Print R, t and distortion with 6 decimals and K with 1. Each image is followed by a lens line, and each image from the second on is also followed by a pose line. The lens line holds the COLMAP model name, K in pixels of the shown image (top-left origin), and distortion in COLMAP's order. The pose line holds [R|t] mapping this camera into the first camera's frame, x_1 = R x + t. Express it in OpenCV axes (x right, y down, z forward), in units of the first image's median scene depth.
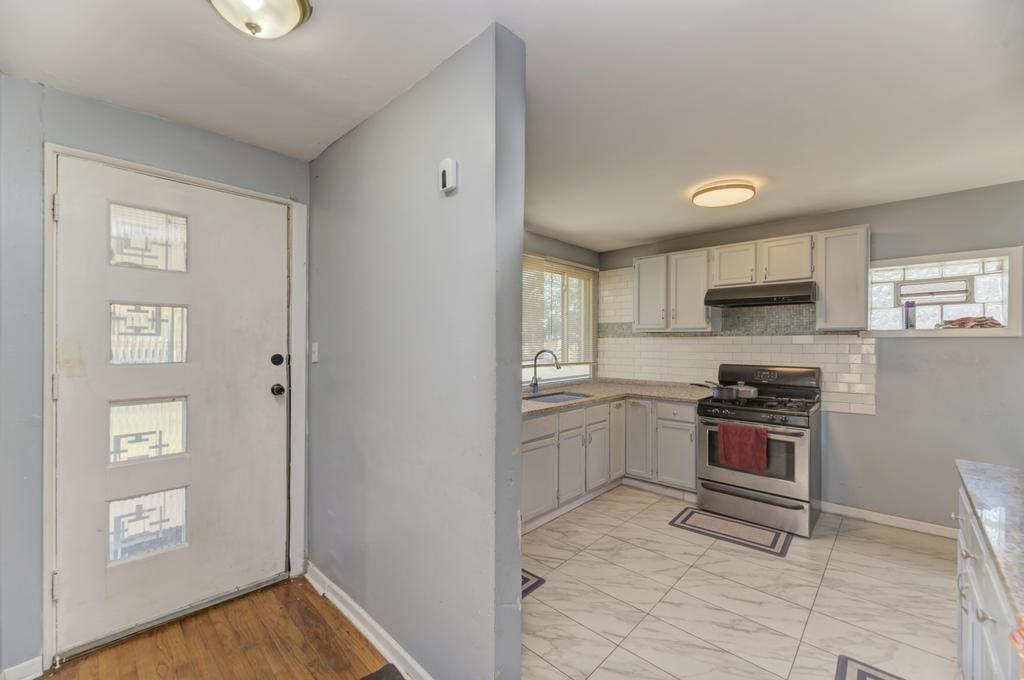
lens RADIAL K [[413.3, 0, 509.2], [0, 413.3, 344.0], [0, 0, 1]] dist [0.003701, -0.000208]
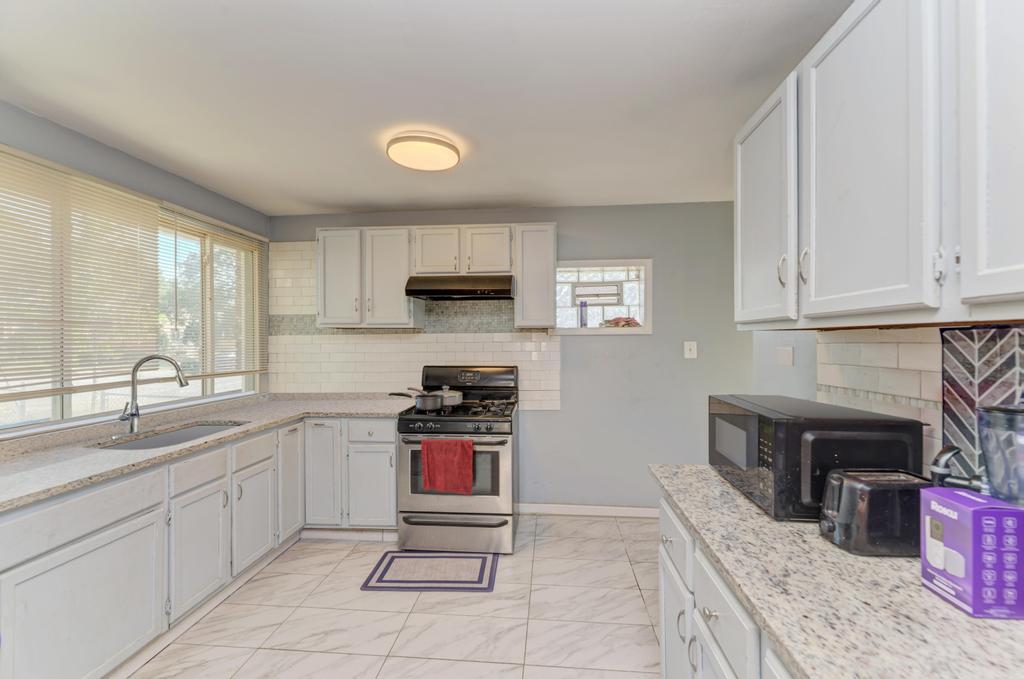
lens RADIAL K [[431.3, 0, 516.1], [0, 431.3, 340.8], [0, 0, 1]] dist [-0.000763, -0.000372]
pose [[0.779773, -0.006810, 0.626026, 0.122353], [0.008743, 0.999962, -0.000011, -0.002434], [-0.626002, 0.005482, 0.779802, 0.224365]]
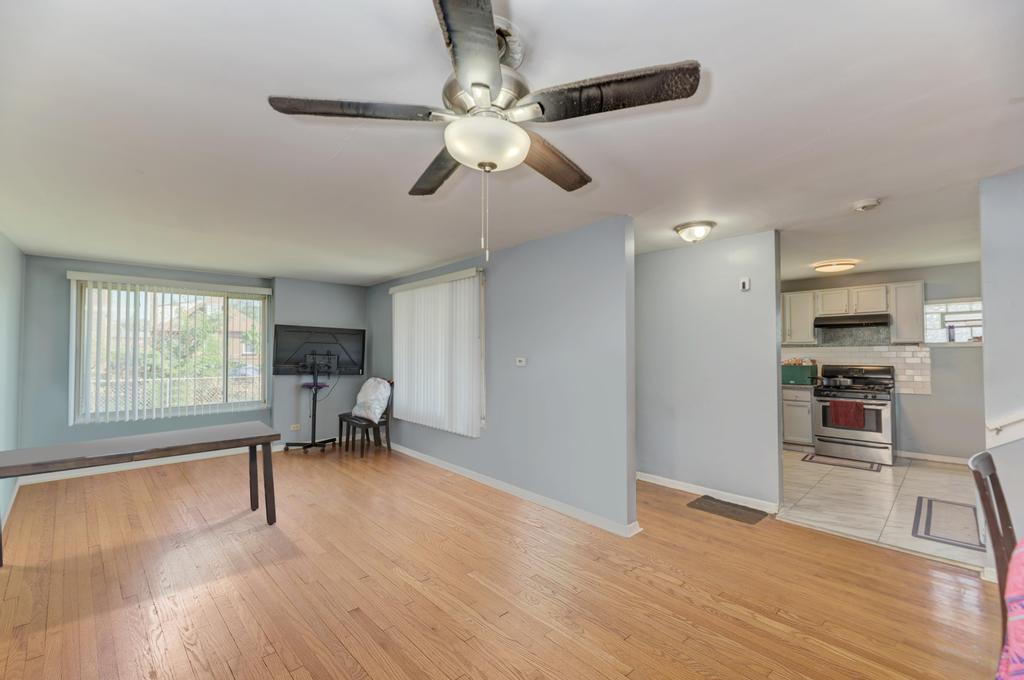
lens RADIAL K [[413.3, 0, 510.2], [0, 413.3, 344.7], [0, 0, 1]] dist [0.003701, -0.000208]
pose [[0.997980, -0.009281, -0.062849, -0.656308], [0.007558, 0.999591, -0.027594, 0.007521], [0.063079, 0.027063, 0.997642, -0.727722]]
